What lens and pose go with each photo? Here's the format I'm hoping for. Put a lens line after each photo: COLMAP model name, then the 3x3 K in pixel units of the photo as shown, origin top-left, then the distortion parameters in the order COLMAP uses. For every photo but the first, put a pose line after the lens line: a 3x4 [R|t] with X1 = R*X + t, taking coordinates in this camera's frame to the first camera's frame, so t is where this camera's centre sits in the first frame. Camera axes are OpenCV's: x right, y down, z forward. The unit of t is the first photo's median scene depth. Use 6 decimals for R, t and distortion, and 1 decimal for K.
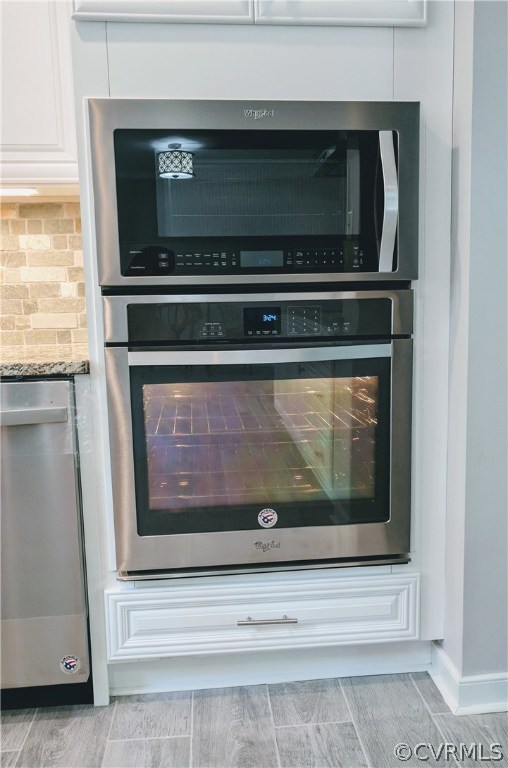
lens RADIAL K [[642.1, 0, 254.0], [0, 642.1, 384.0], [0, 0, 1]] dist [0.000668, 0.001810]
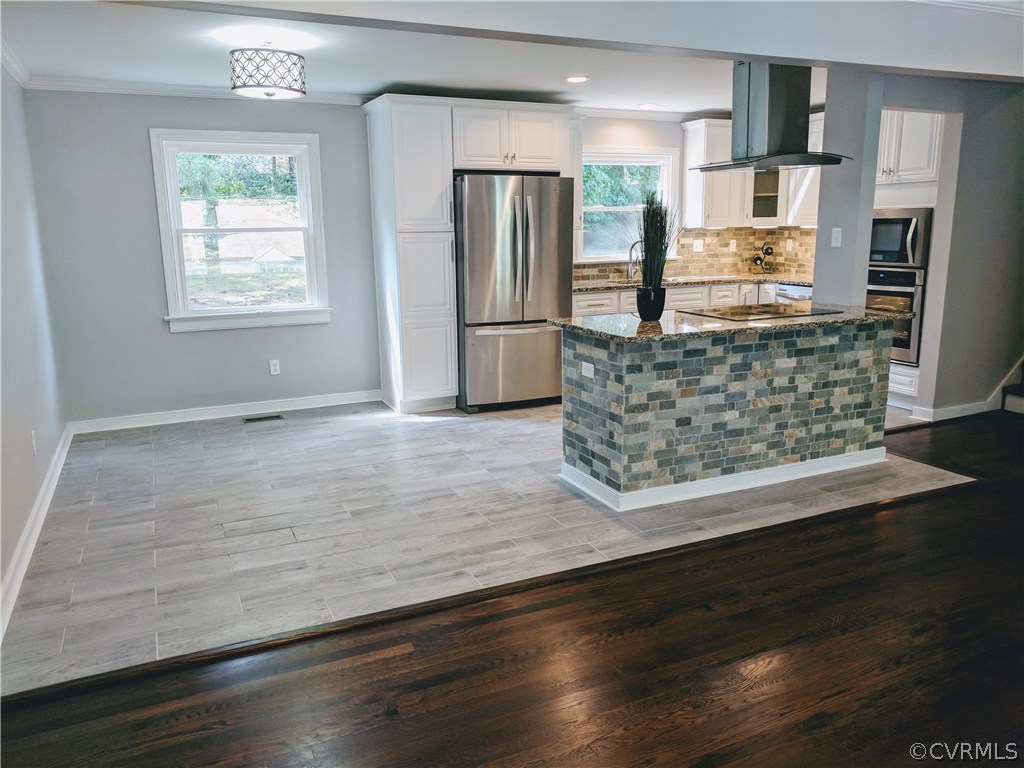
lens RADIAL K [[770.8, 0, 514.7], [0, 770.8, 382.4], [0, 0, 1]] dist [0.000667, 0.012755]
pose [[0.341420, 0.208331, -0.916532, 2.911434], [-0.114001, 0.977106, 0.179632, -0.064589], [0.932972, 0.043156, 0.357353, -1.953664]]
